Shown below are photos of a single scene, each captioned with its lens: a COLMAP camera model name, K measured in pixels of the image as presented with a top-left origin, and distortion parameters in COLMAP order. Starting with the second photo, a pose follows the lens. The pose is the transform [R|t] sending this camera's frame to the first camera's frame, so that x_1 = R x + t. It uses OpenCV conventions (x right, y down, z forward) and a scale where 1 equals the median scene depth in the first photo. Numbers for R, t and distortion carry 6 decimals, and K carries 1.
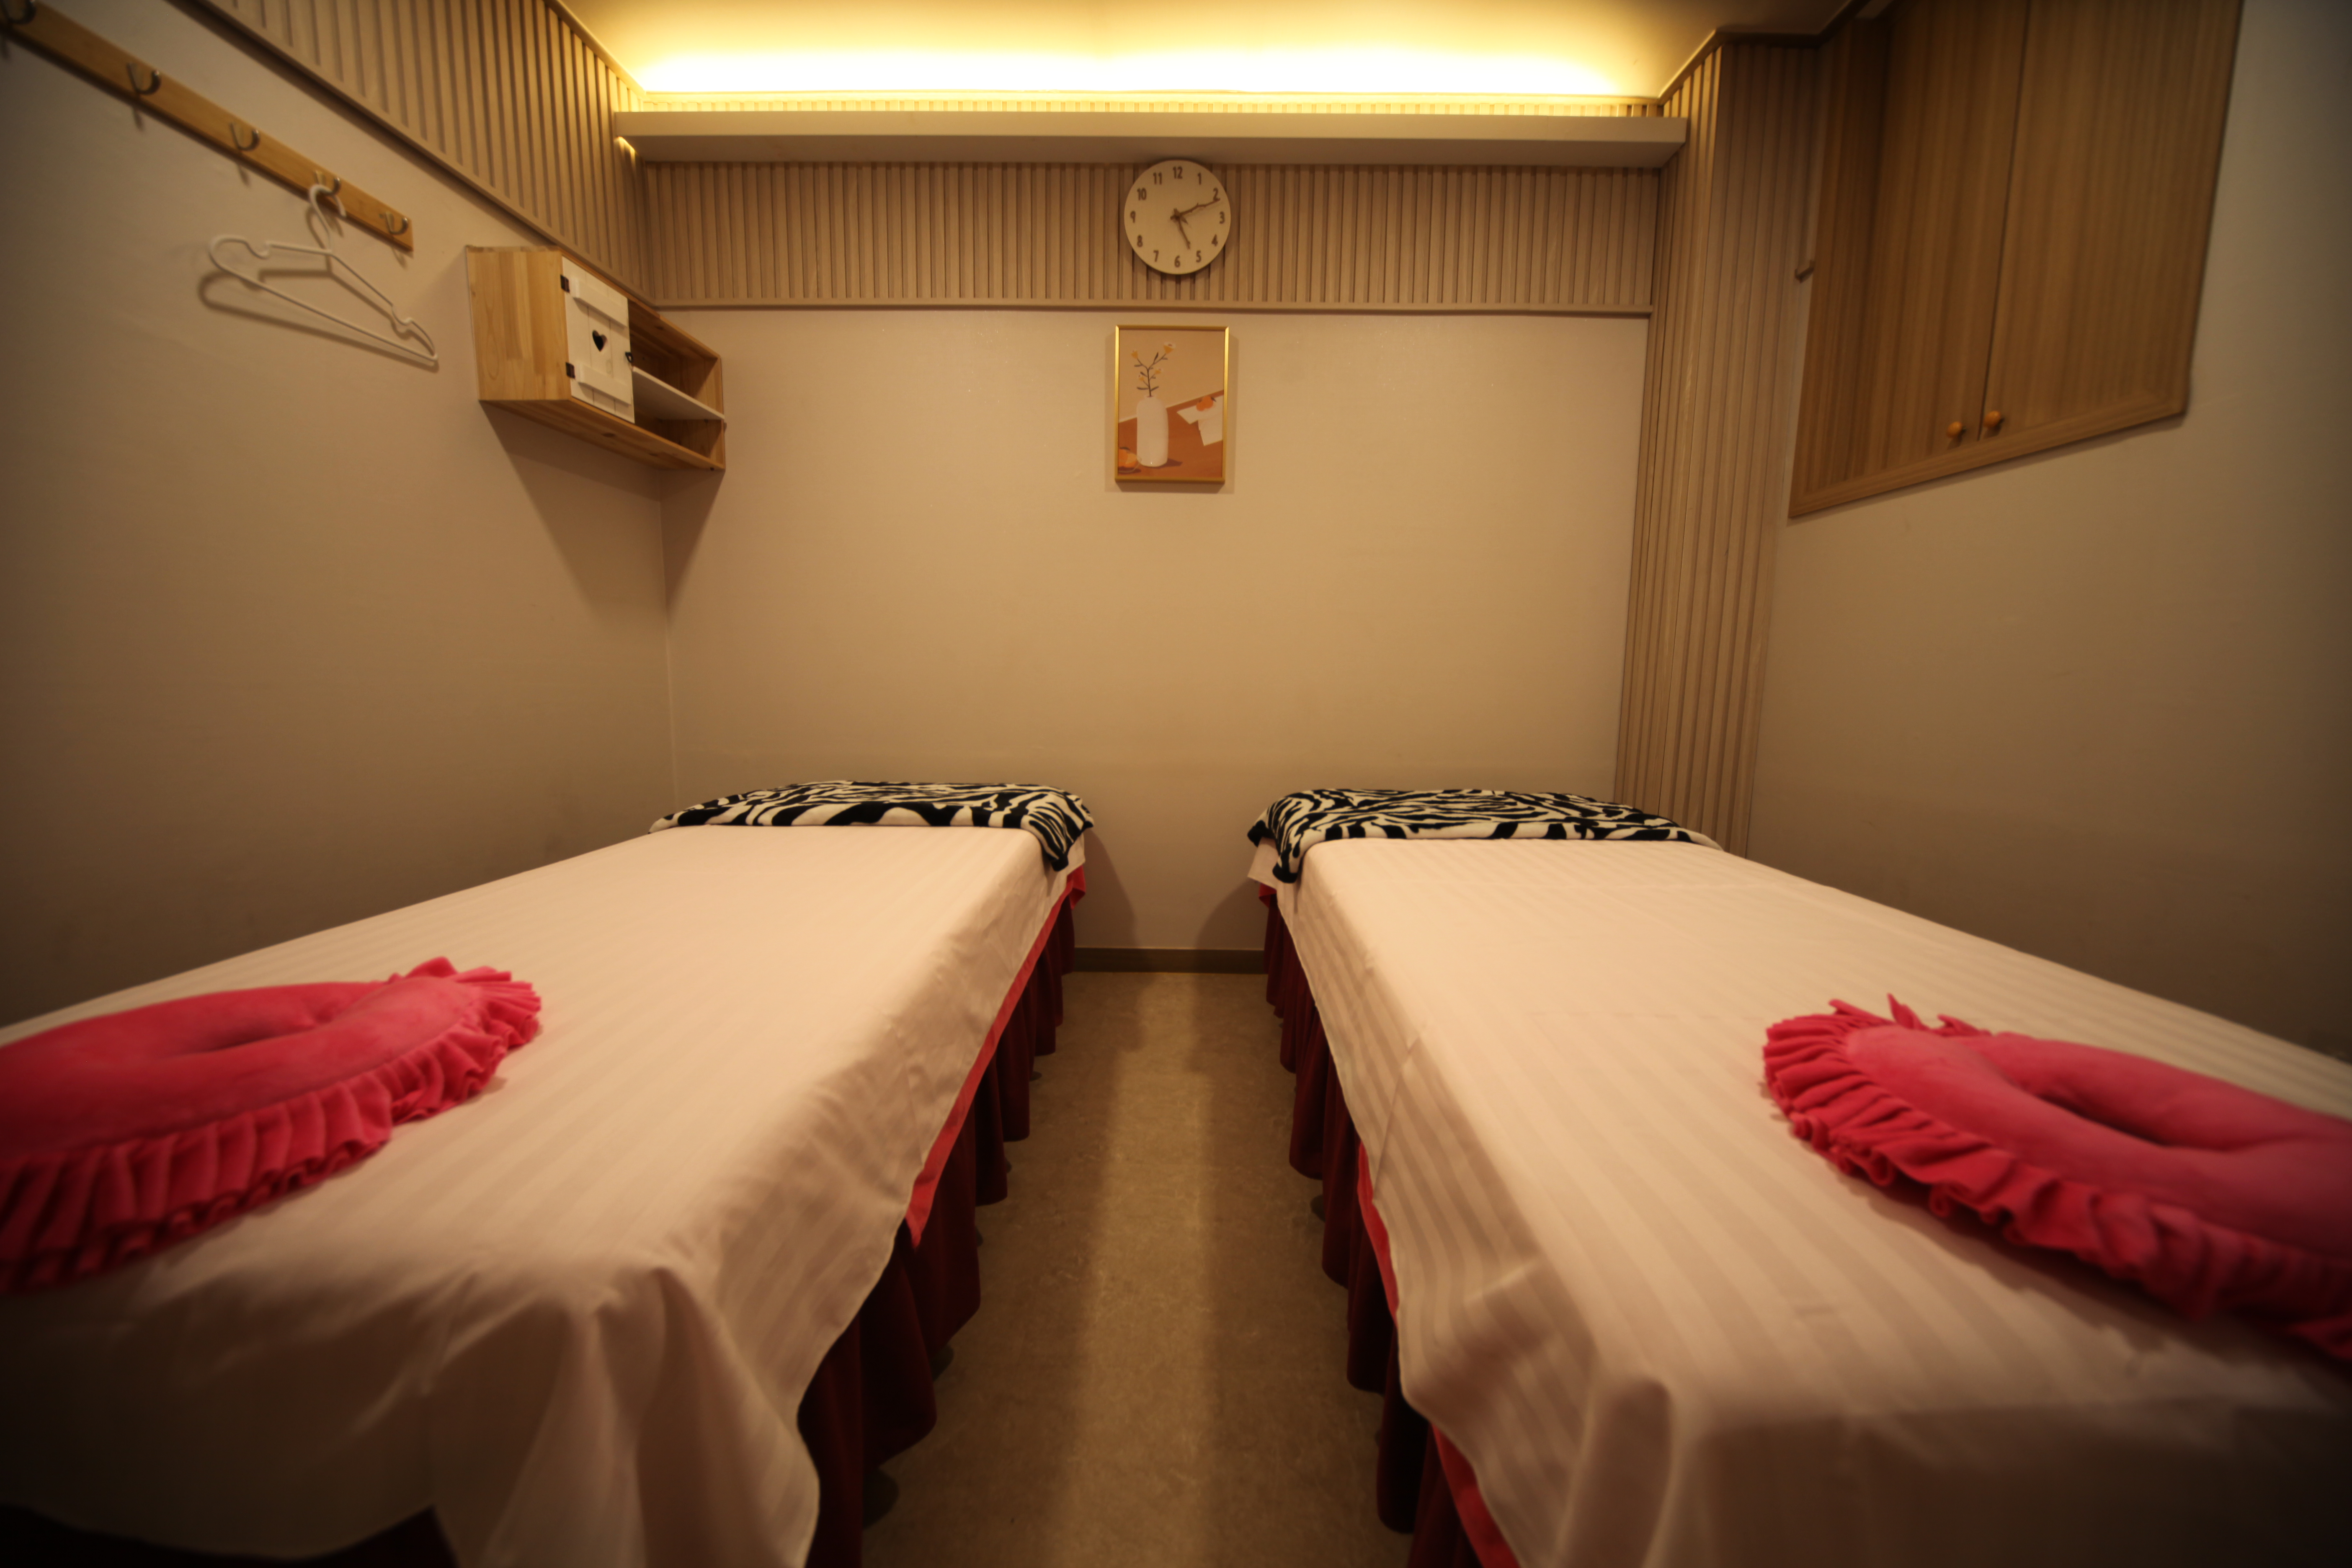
lens RADIAL K [[815.6, 0, 1178.7], [0, 815.6, 778.3], [0, 0, 1]] dist [-0.016915, -0.000054]
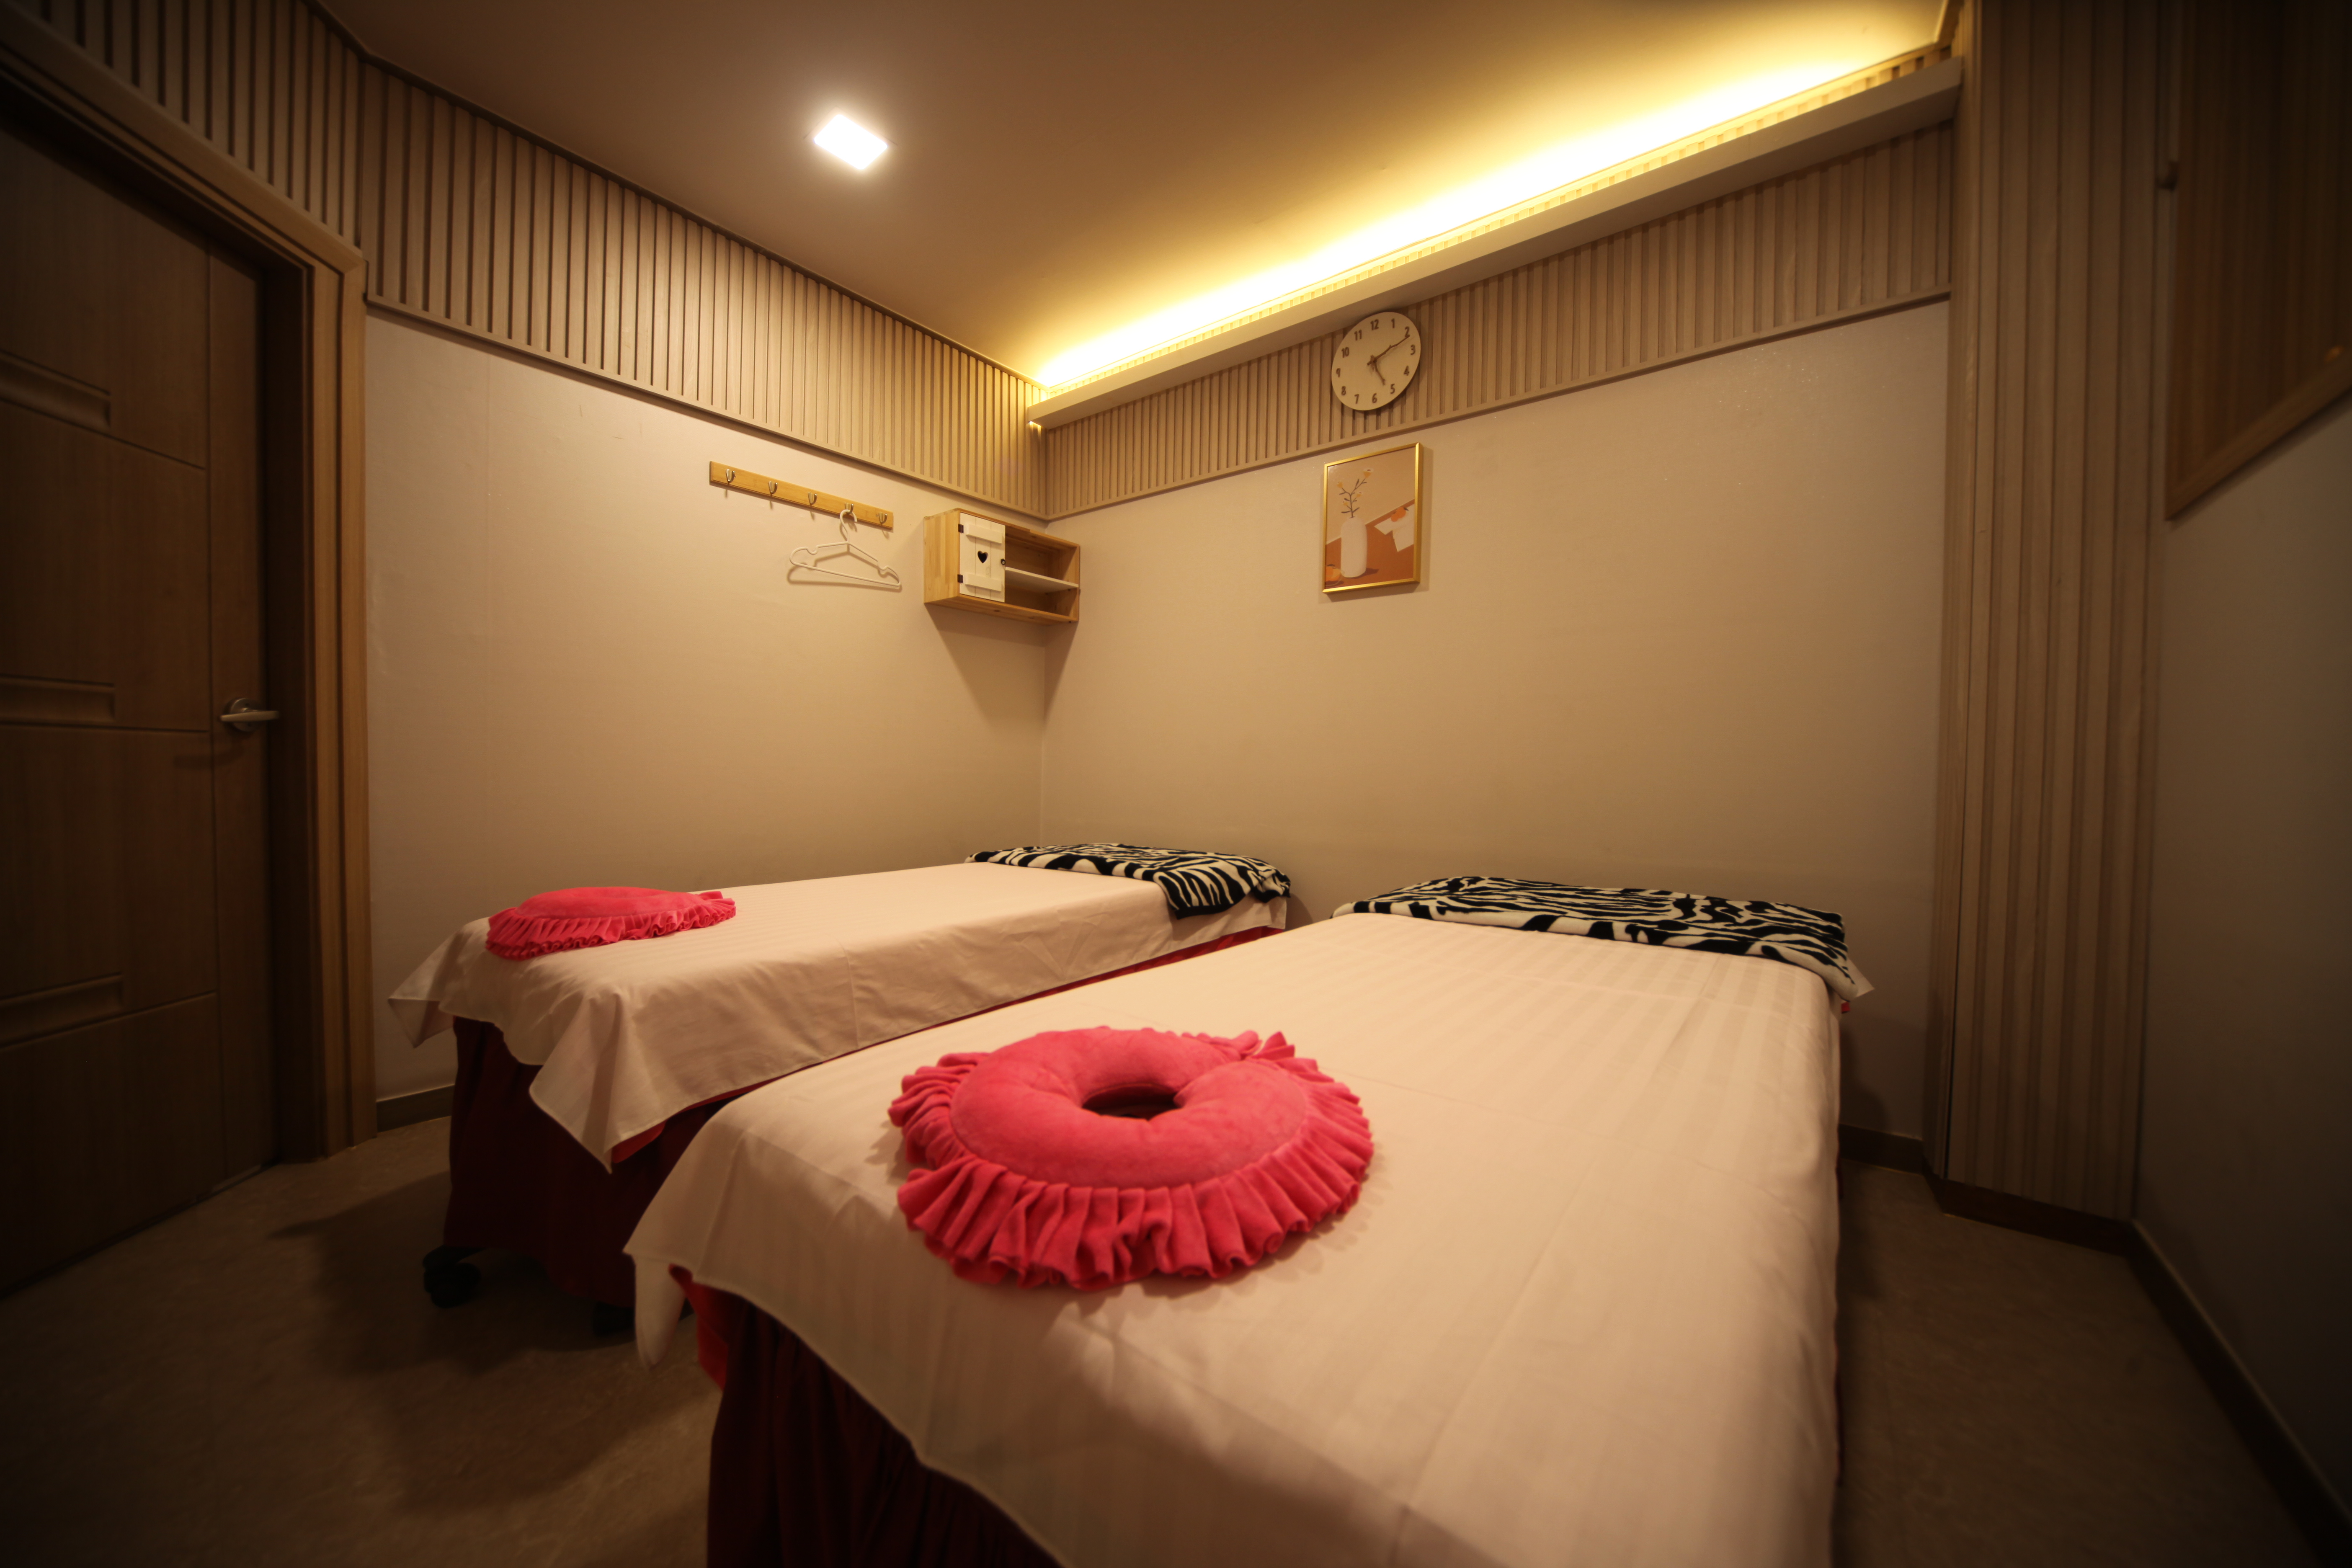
lens RADIAL K [[815.6, 0, 1172.6], [0, 815.6, 776.2], [0, 0, 1]] dist [-0.016915, -0.000054]
pose [[0.795752, 0.001454, -0.605621, 0.578937], [-0.072869, 0.992962, -0.093361, 0.014532], [0.601223, 0.118423, 0.790258, -0.002028]]
